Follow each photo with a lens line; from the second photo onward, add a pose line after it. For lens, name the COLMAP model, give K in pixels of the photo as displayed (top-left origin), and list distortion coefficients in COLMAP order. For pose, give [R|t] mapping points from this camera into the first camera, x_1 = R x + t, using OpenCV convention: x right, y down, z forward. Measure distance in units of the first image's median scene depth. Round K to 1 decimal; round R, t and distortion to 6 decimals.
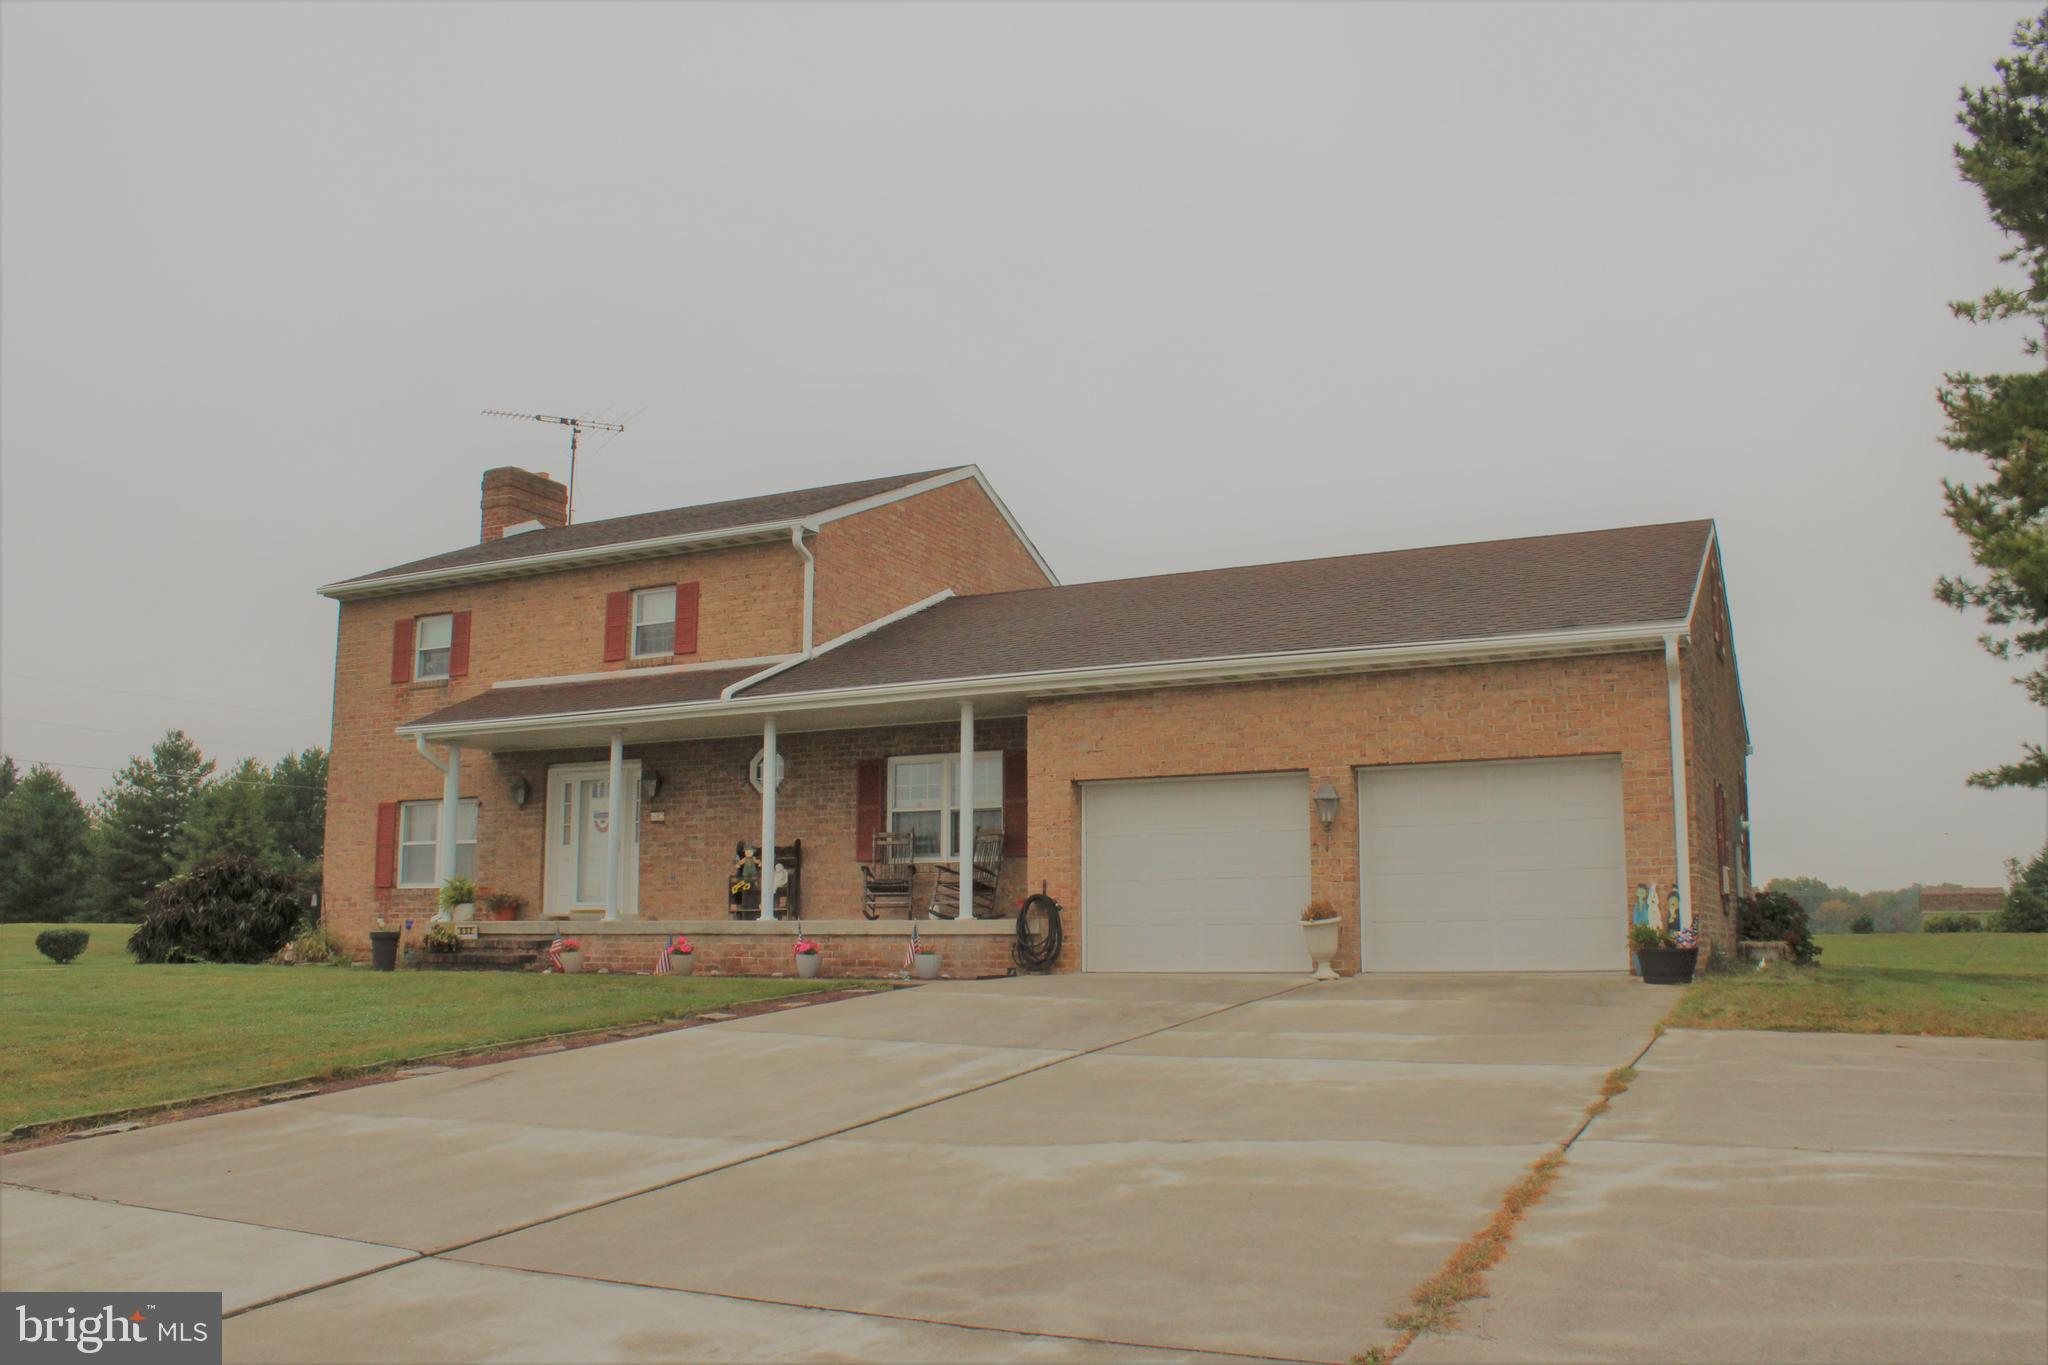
lens RADIAL K [[1713.4, 0, 1019.7], [0, 1713.4, 693.9], [0, 0, 1]] dist [-0.153179, 0.159400]
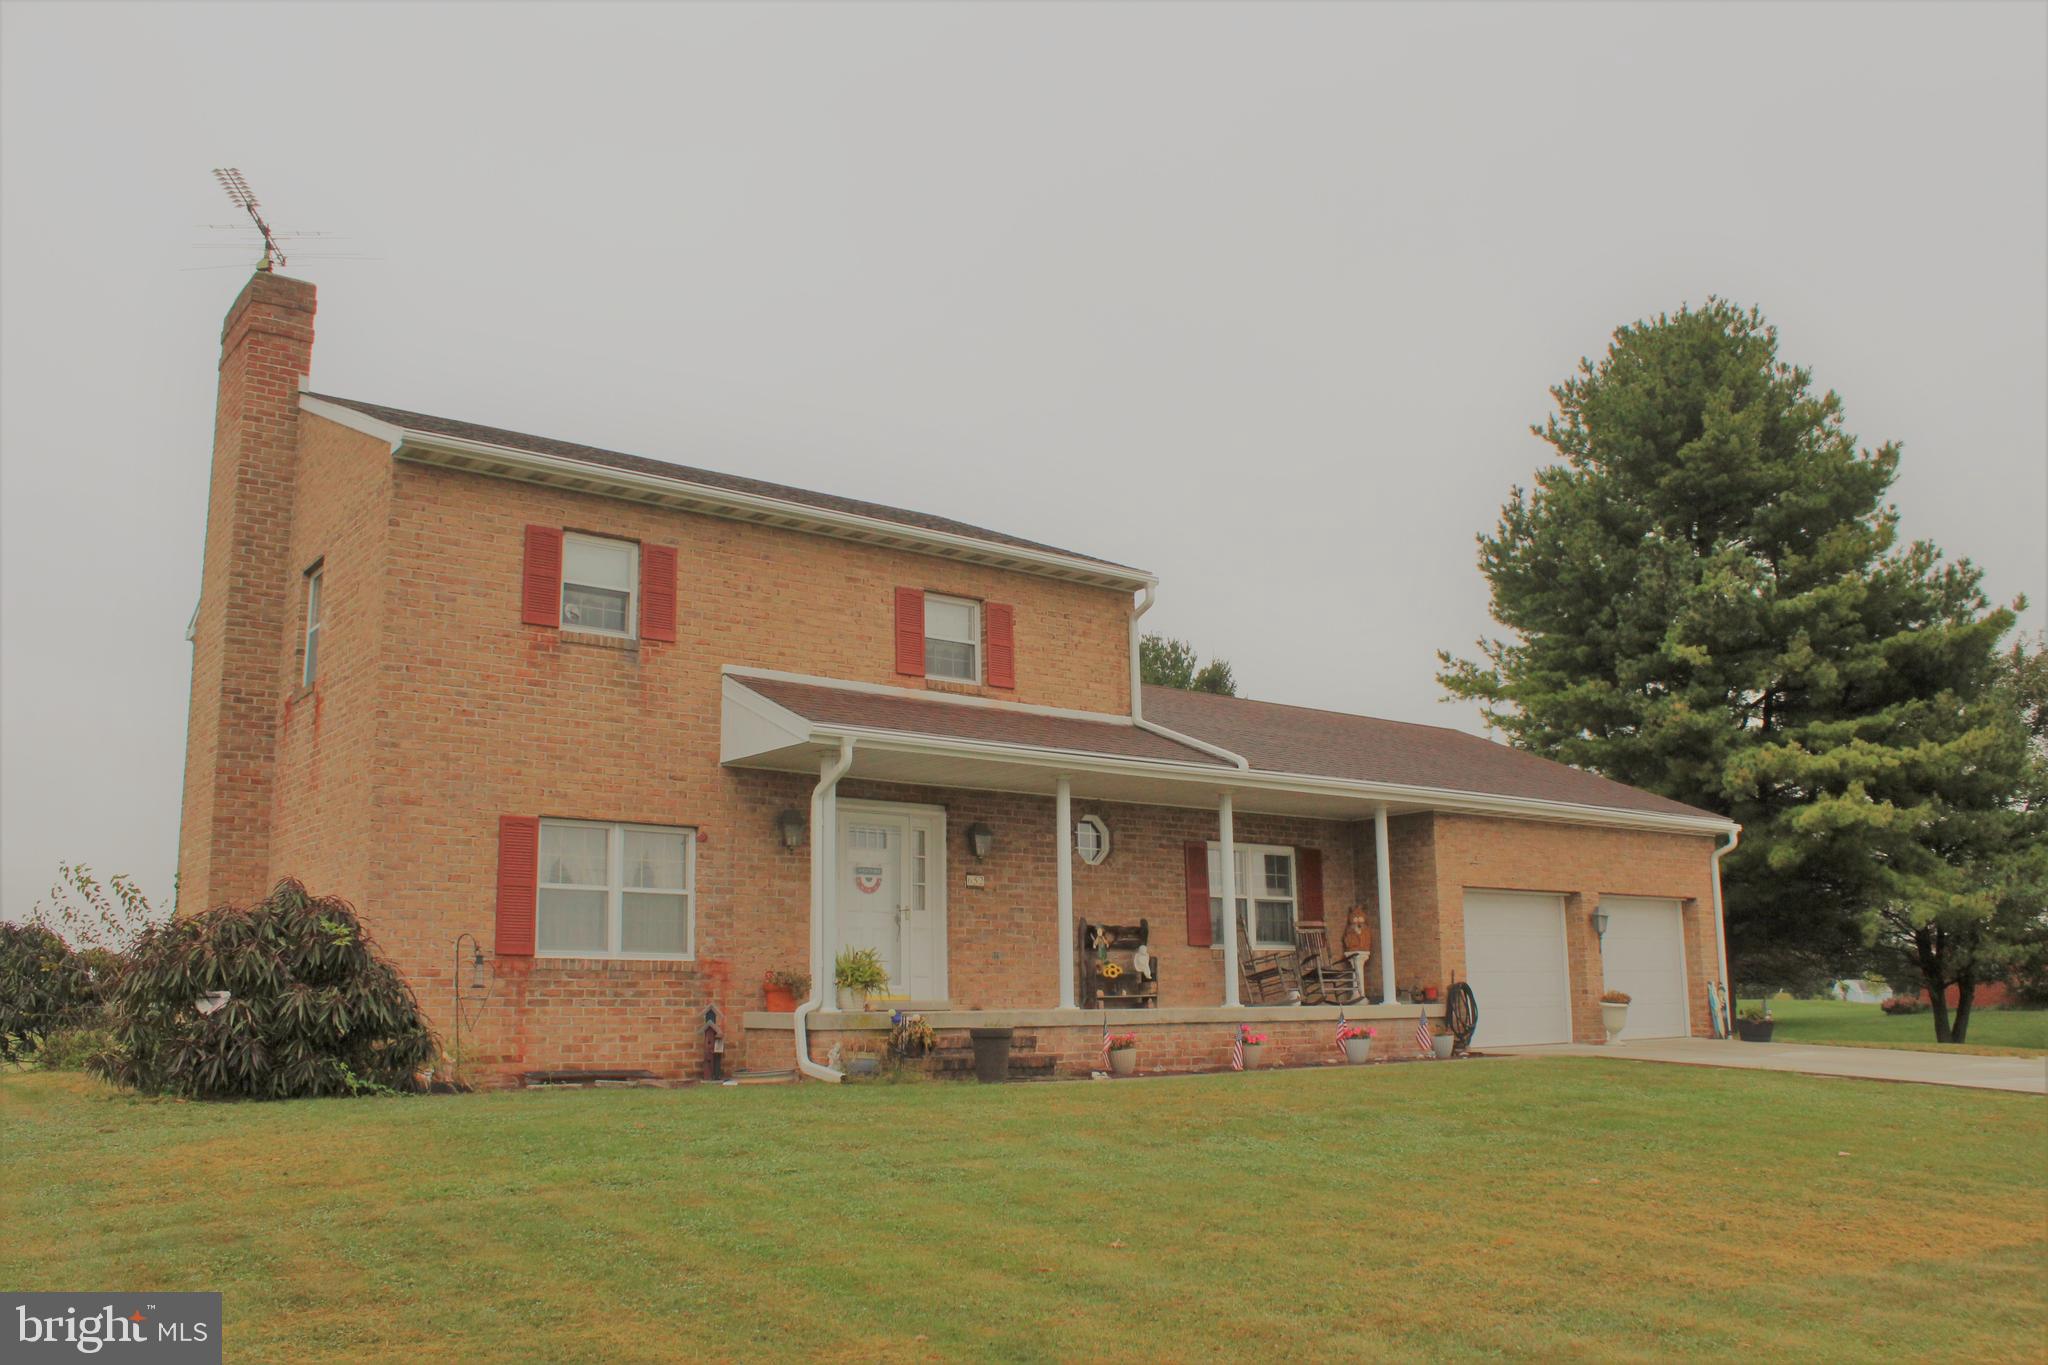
lens RADIAL K [[1713.4, 0, 1019.7], [0, 1713.4, 693.9], [0, 0, 1]] dist [-0.153179, 0.159400]
pose [[0.417014, 0.166821, 0.893460, -0.948064], [-0.117415, 0.984663, -0.129047, 0.087143], [-0.901284, -0.051091, 0.430205, 0.634103]]
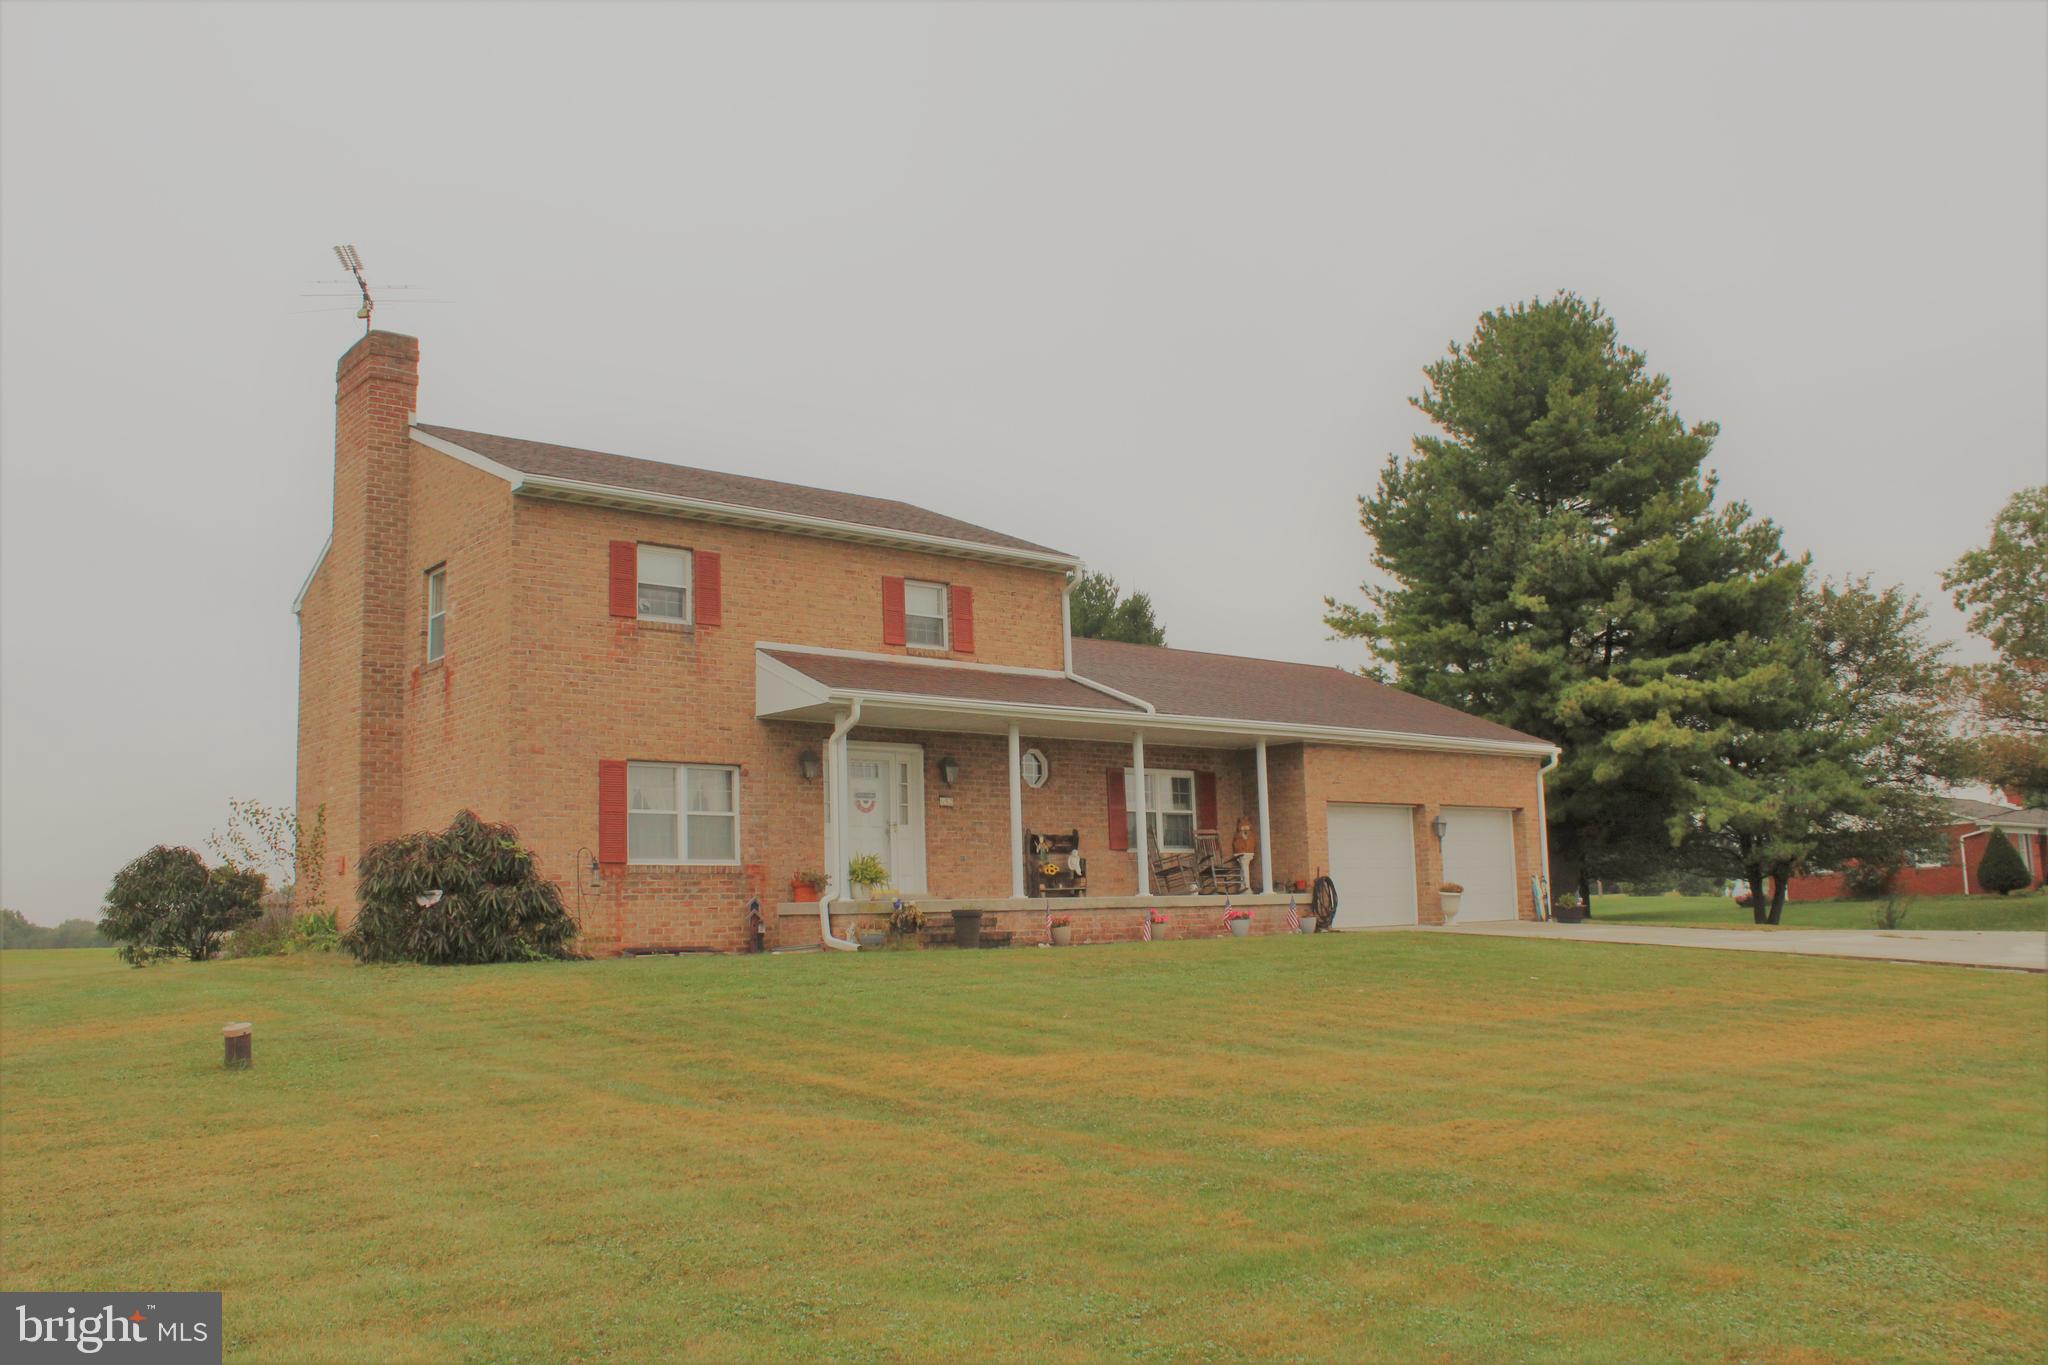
lens RADIAL K [[1713.4, 0, 1019.7], [0, 1713.4, 693.9], [0, 0, 1]] dist [-0.153179, 0.159400]
pose [[0.378754, 0.115829, 0.918220, -1.181062], [-0.104721, 0.991129, -0.081830, 0.088074], [-0.919554, -0.065163, 0.387524, 0.549444]]
